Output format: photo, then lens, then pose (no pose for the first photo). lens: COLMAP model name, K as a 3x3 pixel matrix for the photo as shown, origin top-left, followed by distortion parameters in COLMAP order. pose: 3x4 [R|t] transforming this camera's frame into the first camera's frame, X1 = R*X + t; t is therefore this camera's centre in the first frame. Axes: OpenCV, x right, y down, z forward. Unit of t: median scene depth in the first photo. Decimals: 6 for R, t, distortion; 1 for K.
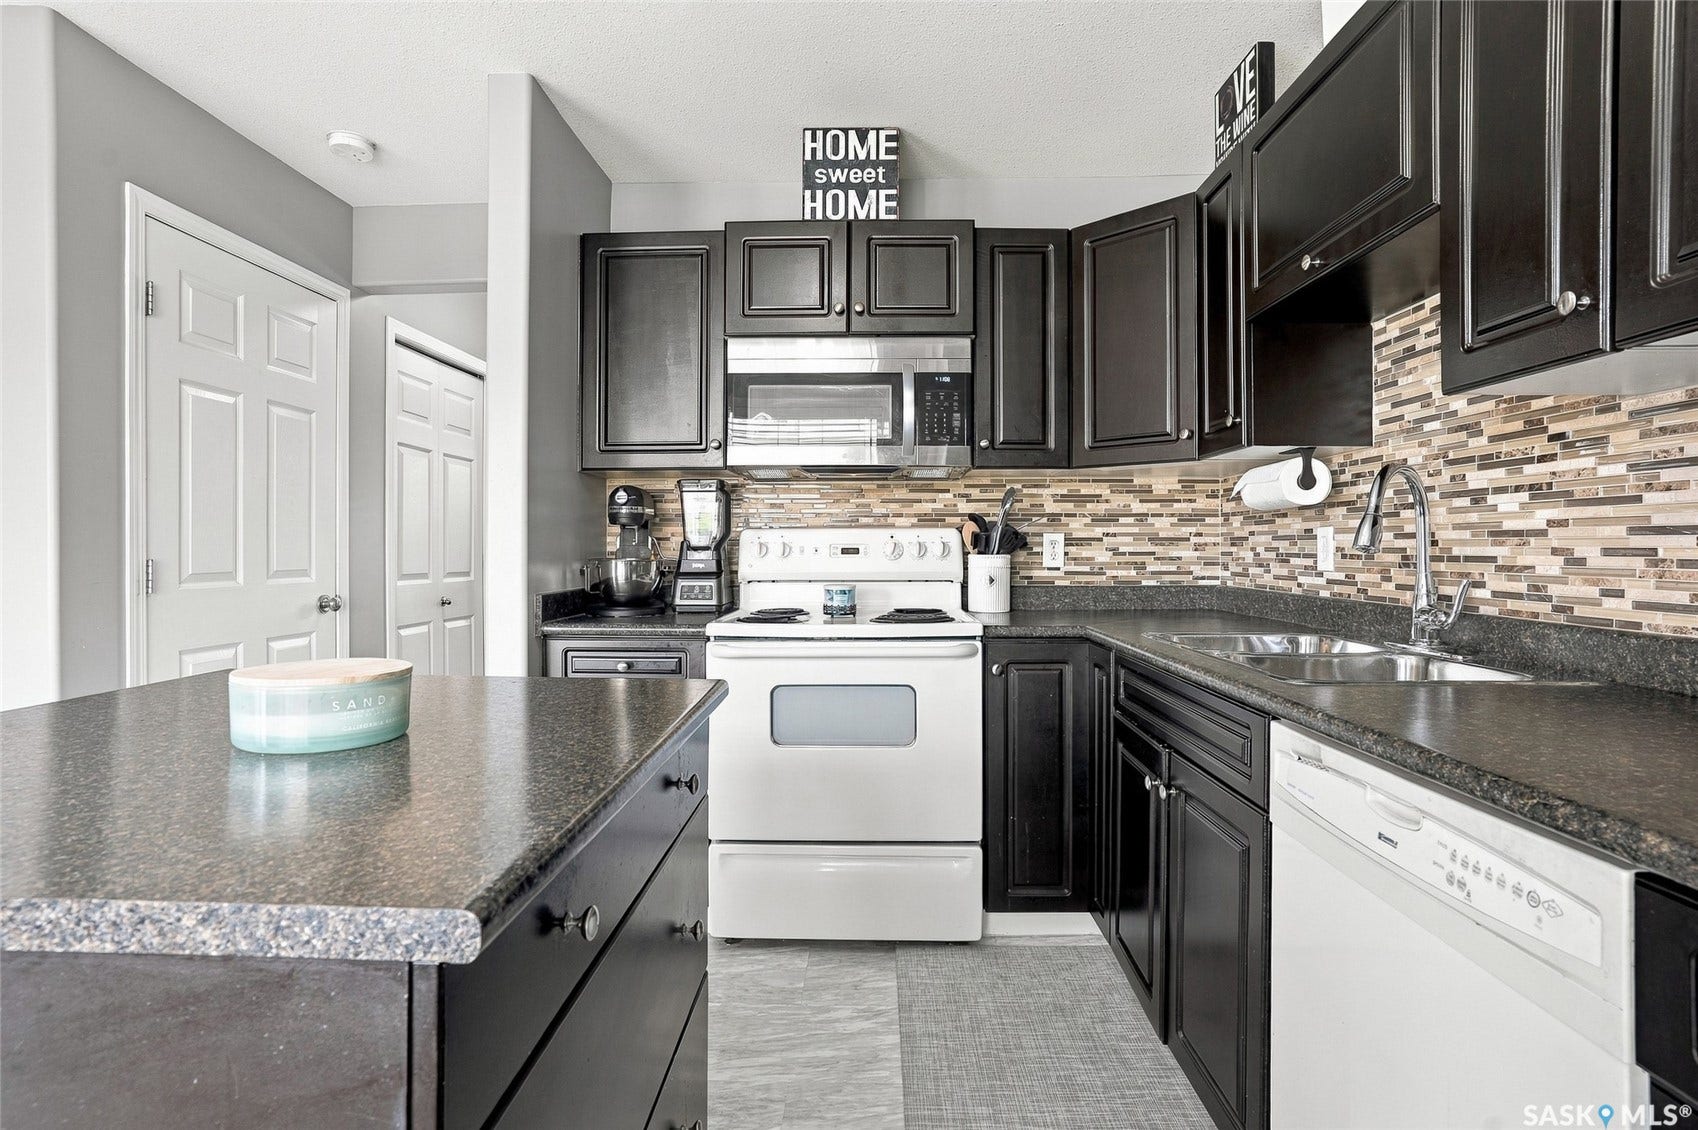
lens RADIAL K [[822.3, 0, 868.5], [0, 822.3, 540.7], [0, 0, 1]] dist [-0.033443, 0.009803]
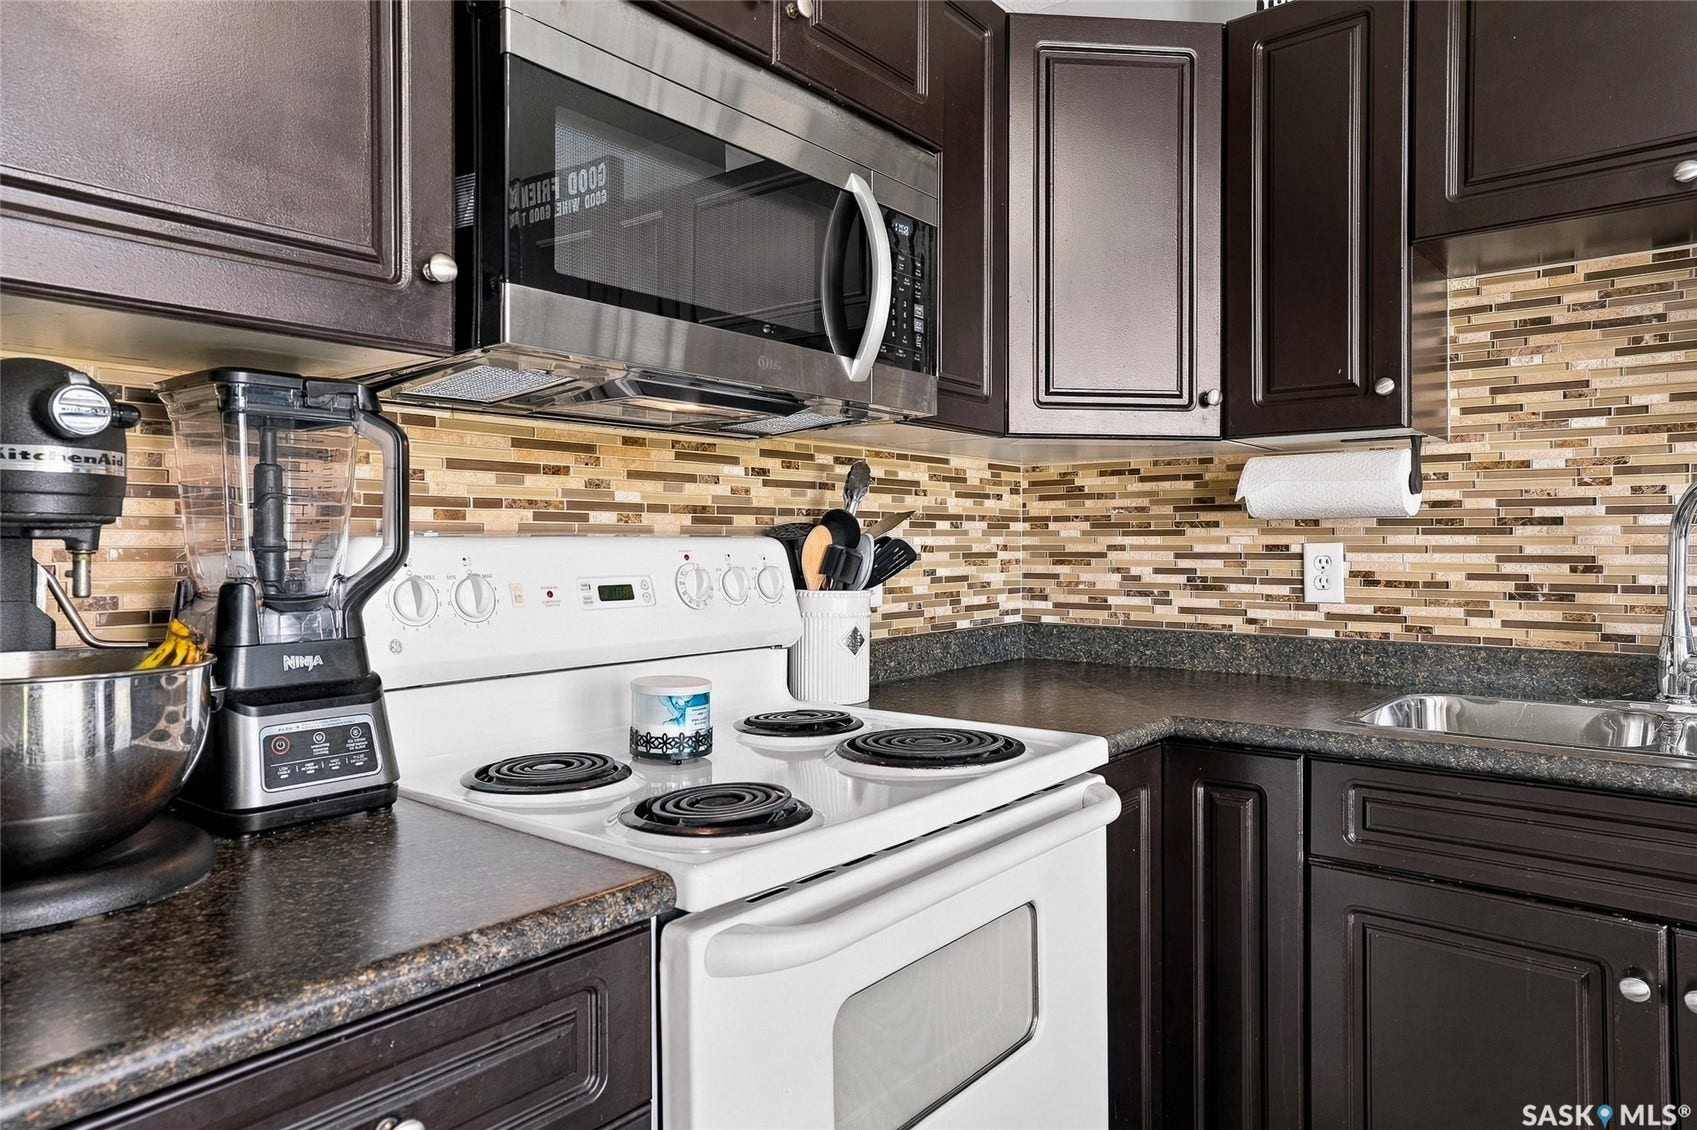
lens RADIAL K [[1066.9, 0, 849.6], [0, 1066.9, 549.8], [0, 0, 1]] dist [-0.003617, 0.015161]
pose [[0.623511, -0.005878, 0.781793, -0.439645], [-0.004407, 0.999929, 0.011033, -0.018478], [-0.781803, -0.010324, 0.623441, 0.687736]]
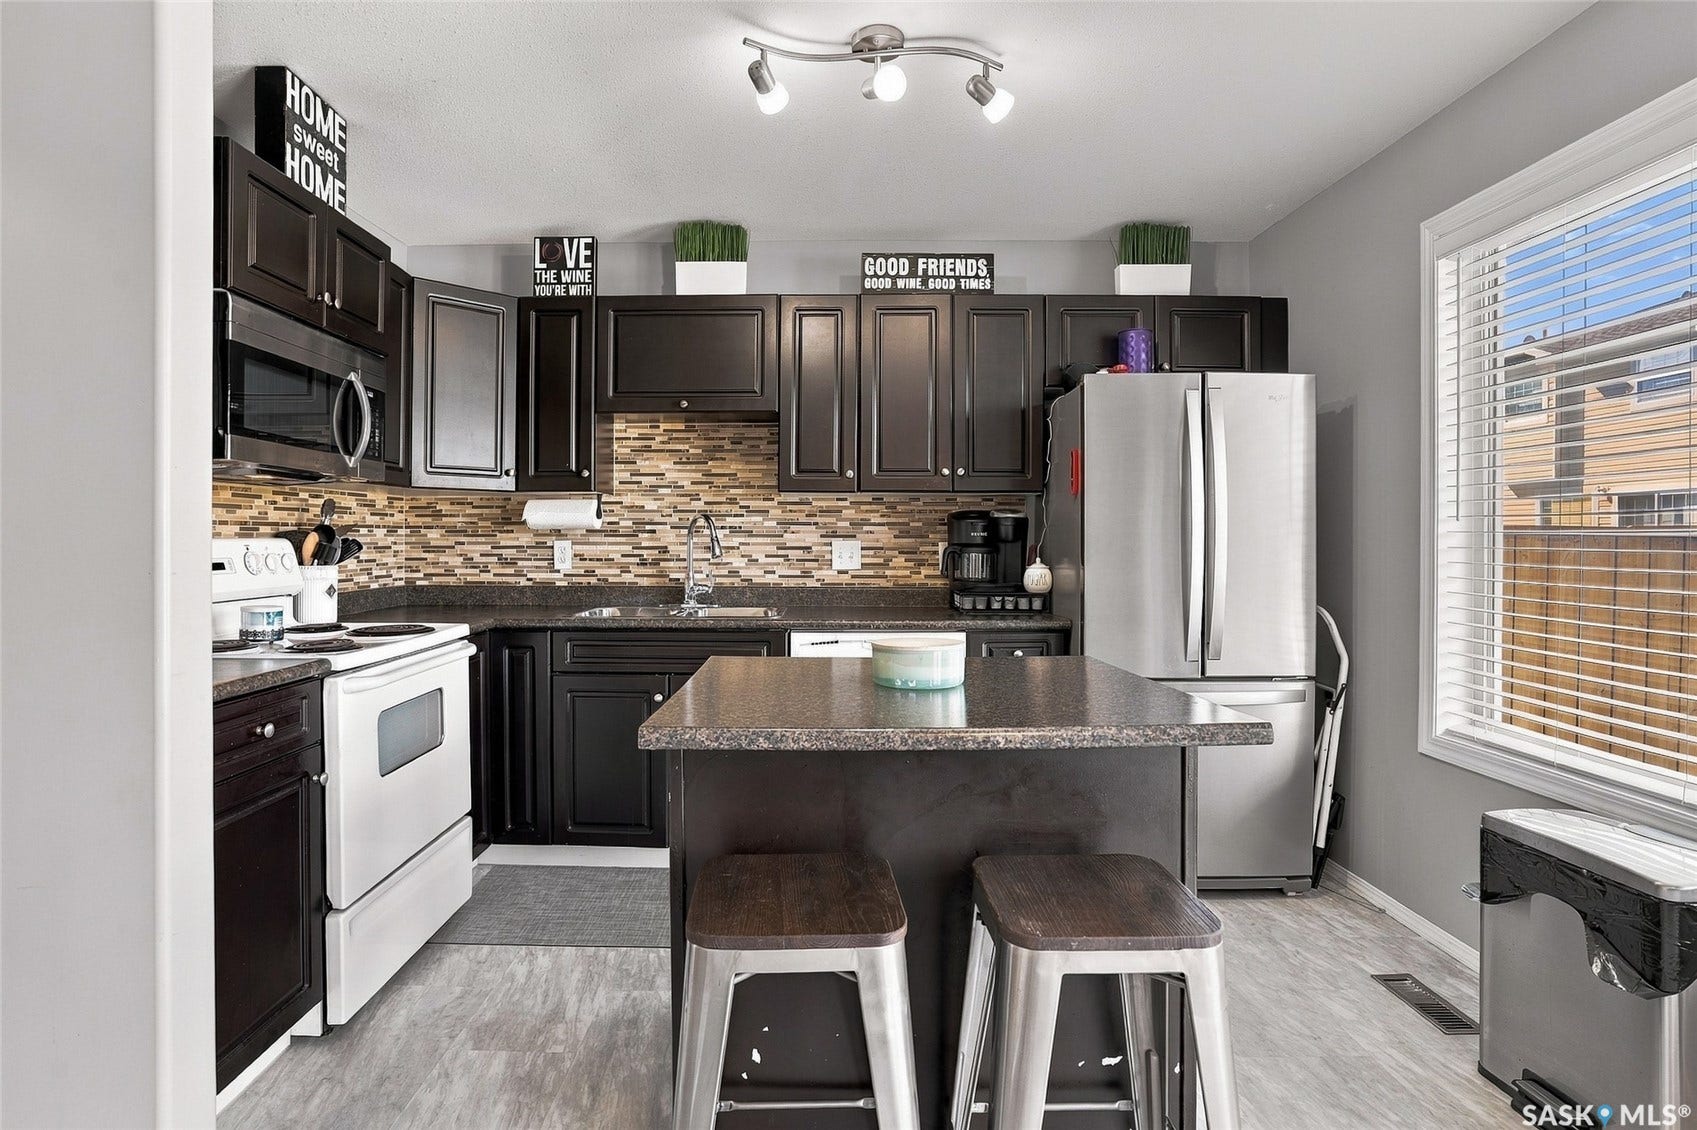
lens RADIAL K [[867.3, 0, 767.5], [0, 867.3, 533.4], [0, 0, 1]] dist [-0.017750, 0.001868]
pose [[0.048543, 0.005423, 0.998806, -1.019061], [-0.008408, 0.999952, -0.005021, -0.024782], [-0.998786, -0.008154, 0.048586, 0.493910]]
